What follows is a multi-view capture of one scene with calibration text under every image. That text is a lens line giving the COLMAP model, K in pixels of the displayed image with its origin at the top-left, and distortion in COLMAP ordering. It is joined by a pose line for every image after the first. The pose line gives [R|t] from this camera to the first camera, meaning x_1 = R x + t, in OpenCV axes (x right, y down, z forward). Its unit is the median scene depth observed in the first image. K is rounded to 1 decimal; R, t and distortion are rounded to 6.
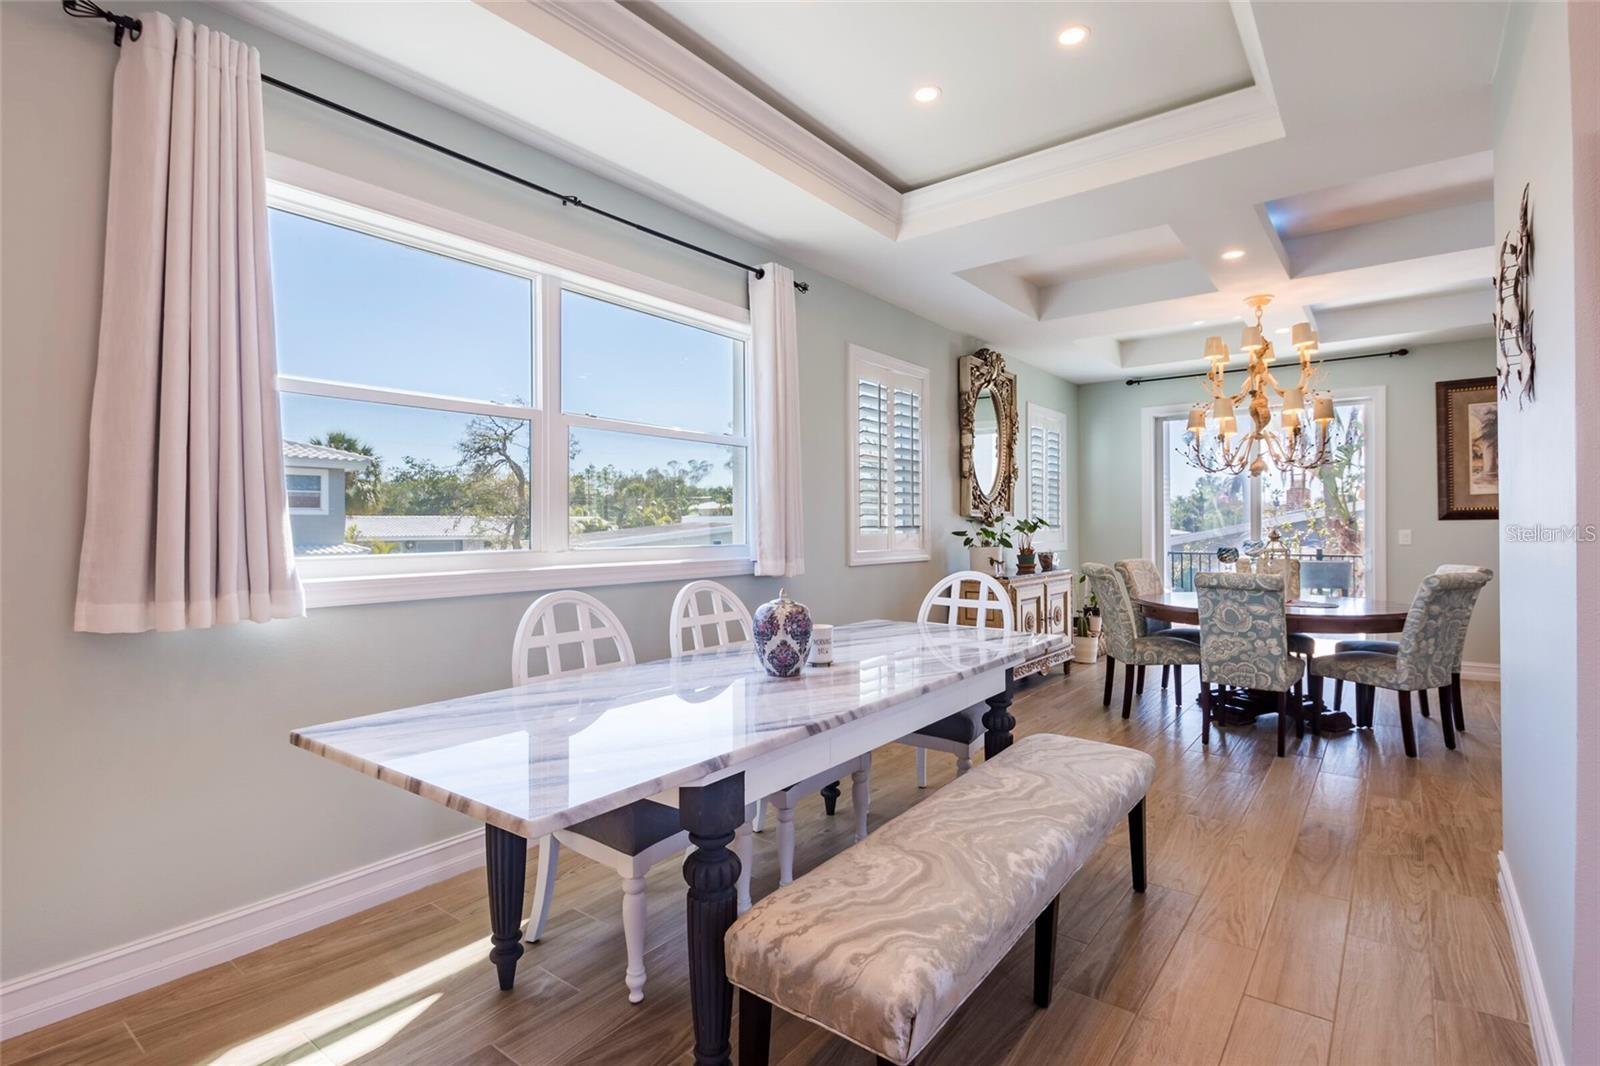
lens RADIAL K [[759.7, 0, 789.9], [0, 759.7, 526.8], [0, 0, 1]] dist [0.016209, -0.009772]
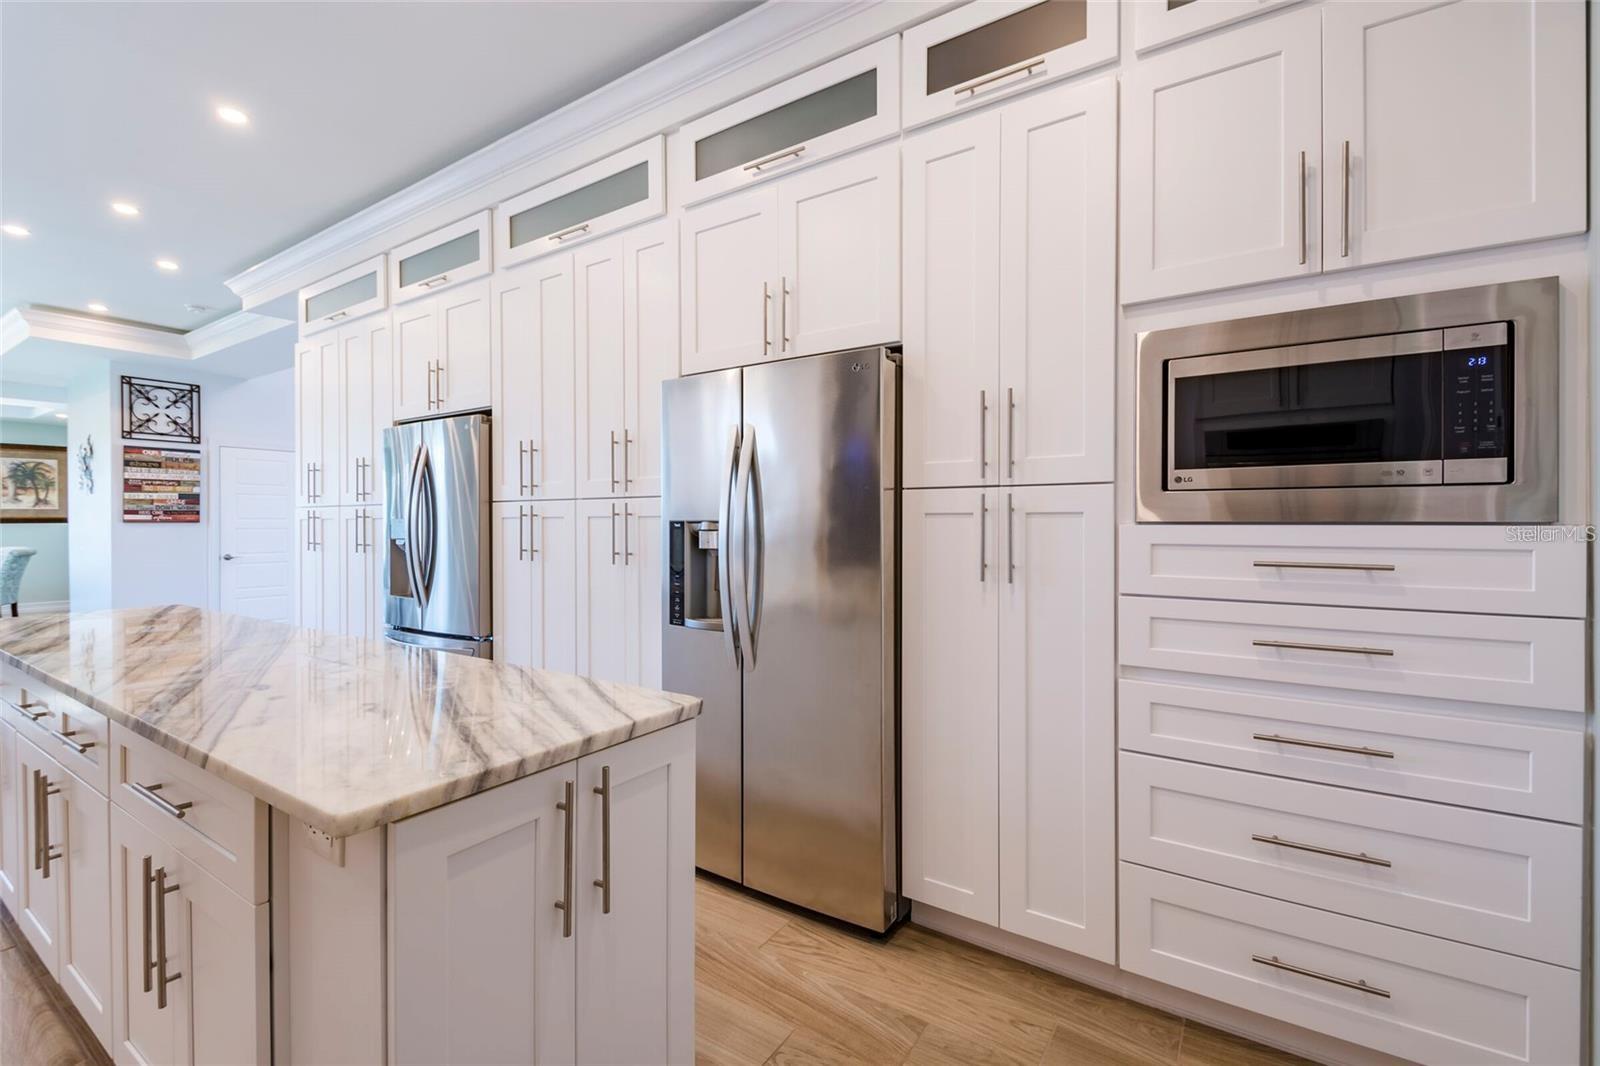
lens RADIAL K [[705.6, 0, 775.9], [0, 705.6, 523.2], [0, 0, 1]] dist [0.022781, -0.012213]
pose [[-0.067698, 0.003438, 0.997700, -1.263114], [0.003914, 0.999987, -0.003180, 0.002039], [-0.997698, 0.003689, -0.067711, -0.969531]]
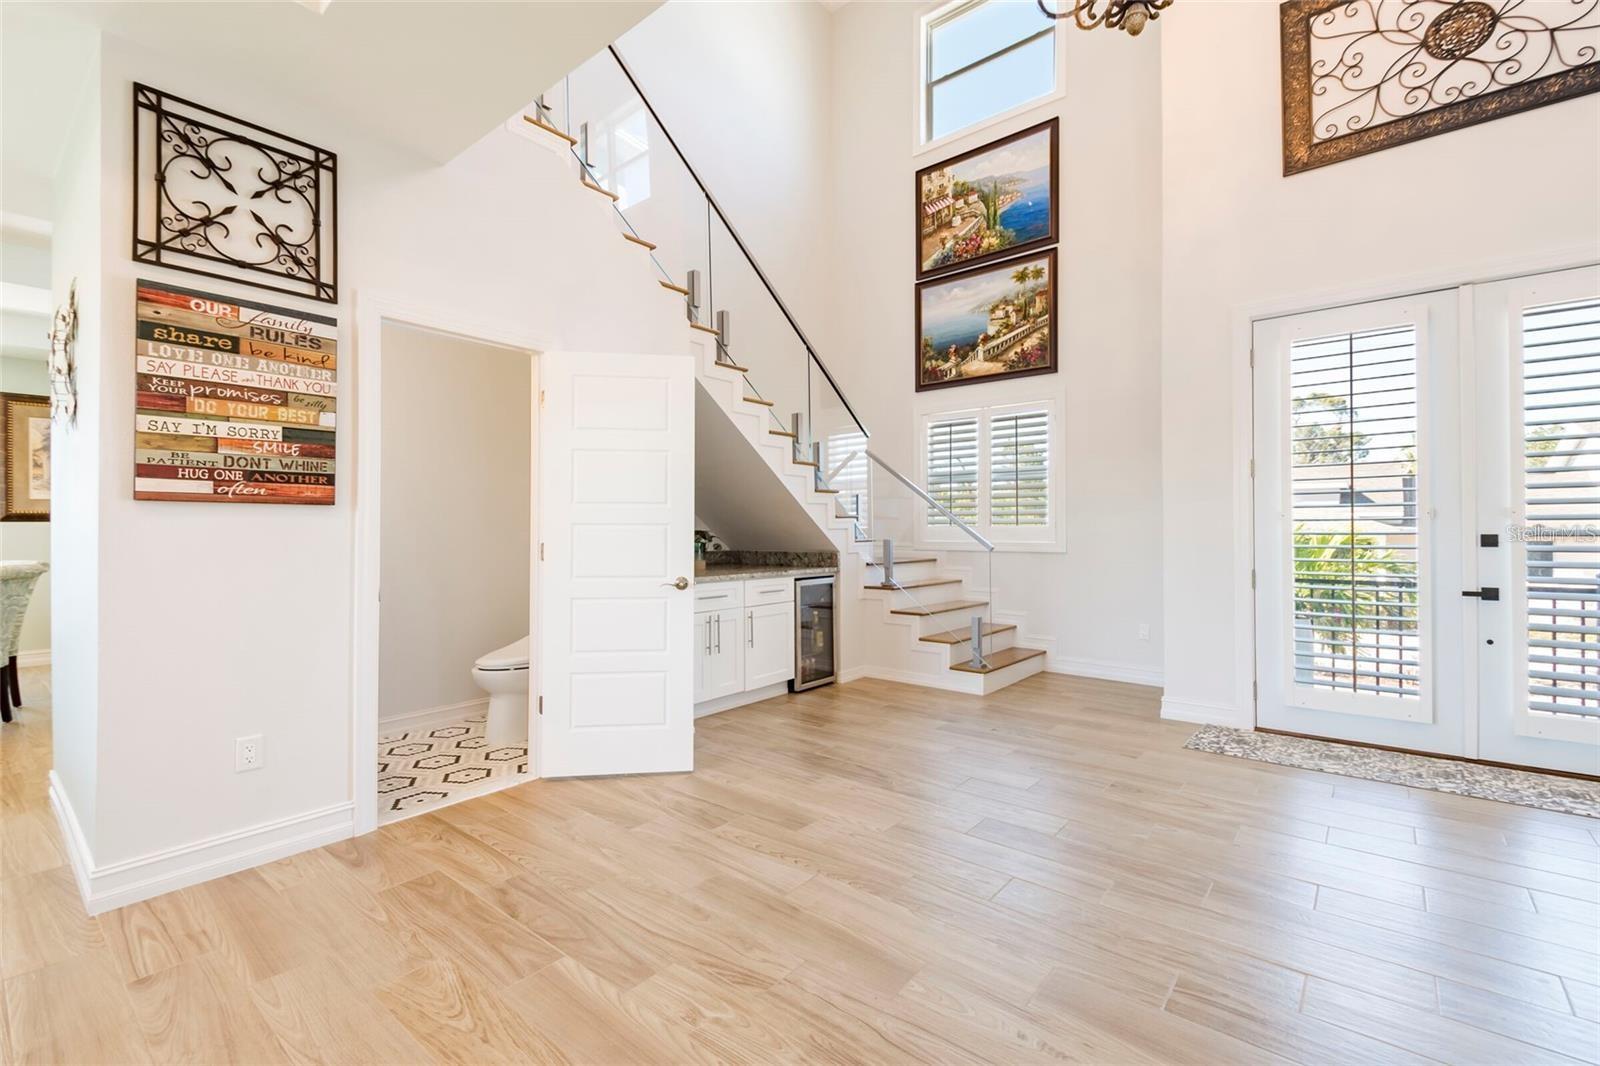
lens RADIAL K [[705.6, 0, 789.8], [0, 705.6, 525.3], [0, 0, 1]] dist [0.022781, -0.012213]
pose [[0.026641, 0.014574, 0.999539, -0.154231], [0.002170, 0.999891, -0.014637, 0.018946], [-0.999643, 0.002559, 0.026607, -0.176047]]
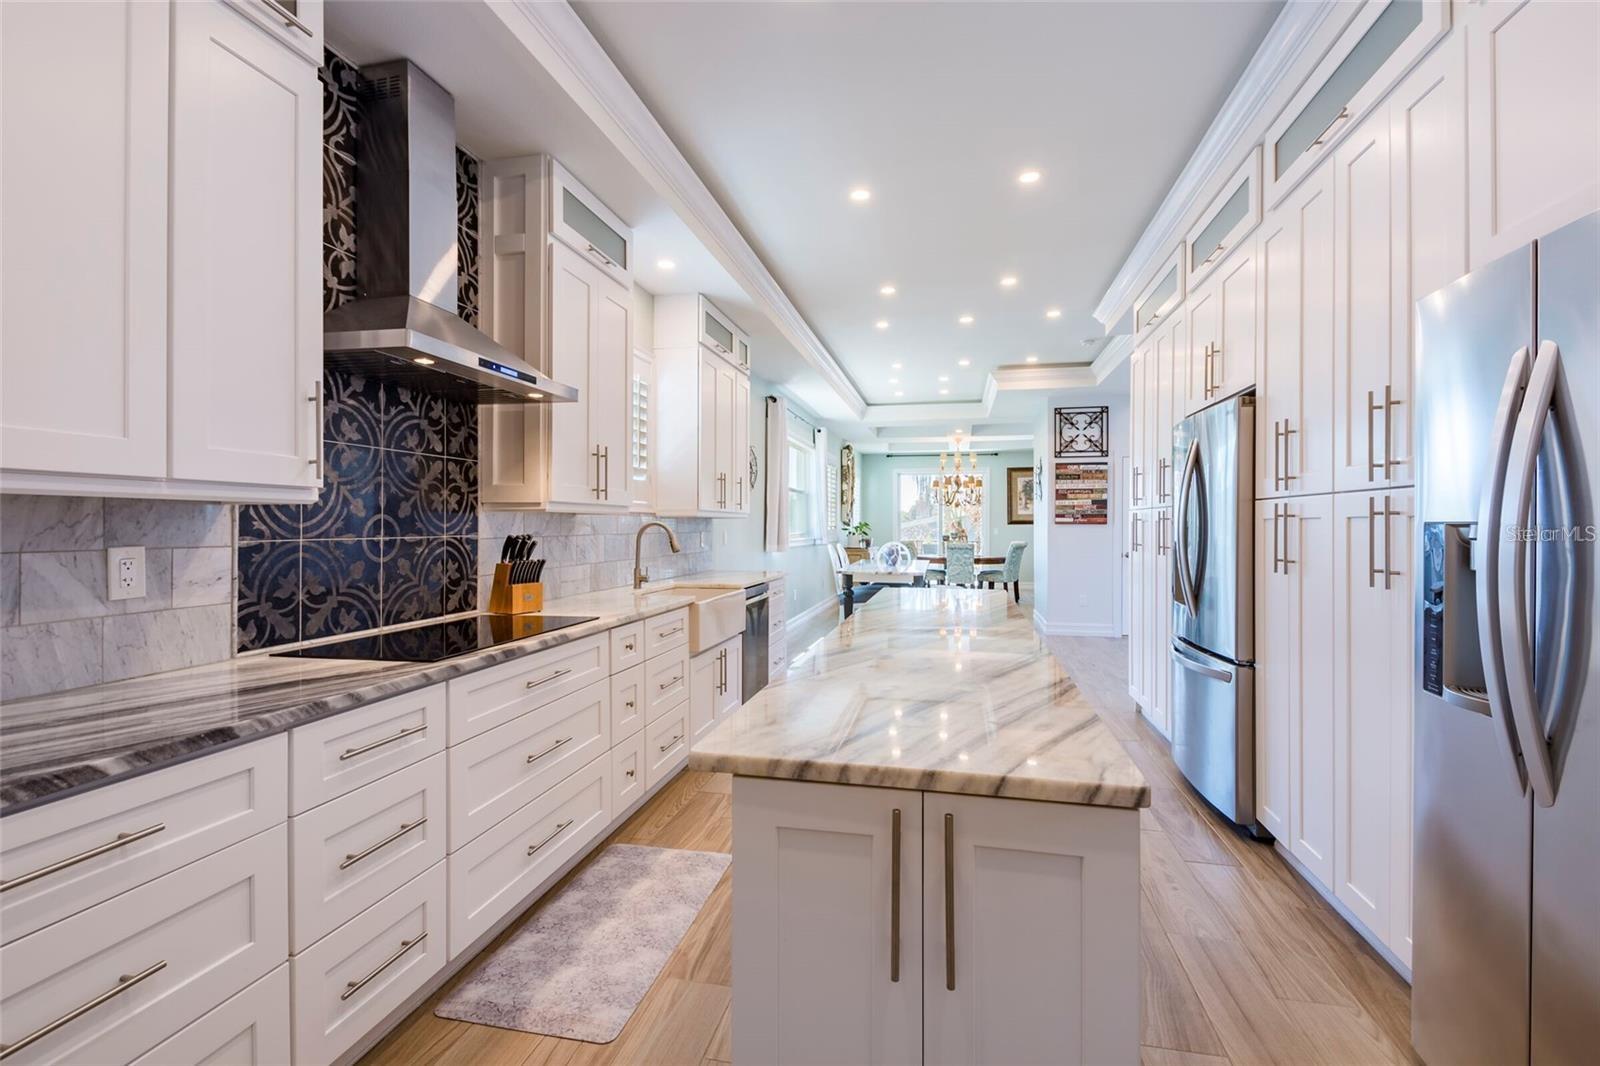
lens RADIAL K [[705.6, 0, 788.9], [0, 705.6, 525.5], [0, 0, 1]] dist [0.022781, -0.012213]
pose [[0.904267, 0.005631, 0.426931, -1.124098], [-0.005608, 0.999983, -0.001312, 0.001696], [-0.426931, -0.001208, 0.904283, -1.115784]]
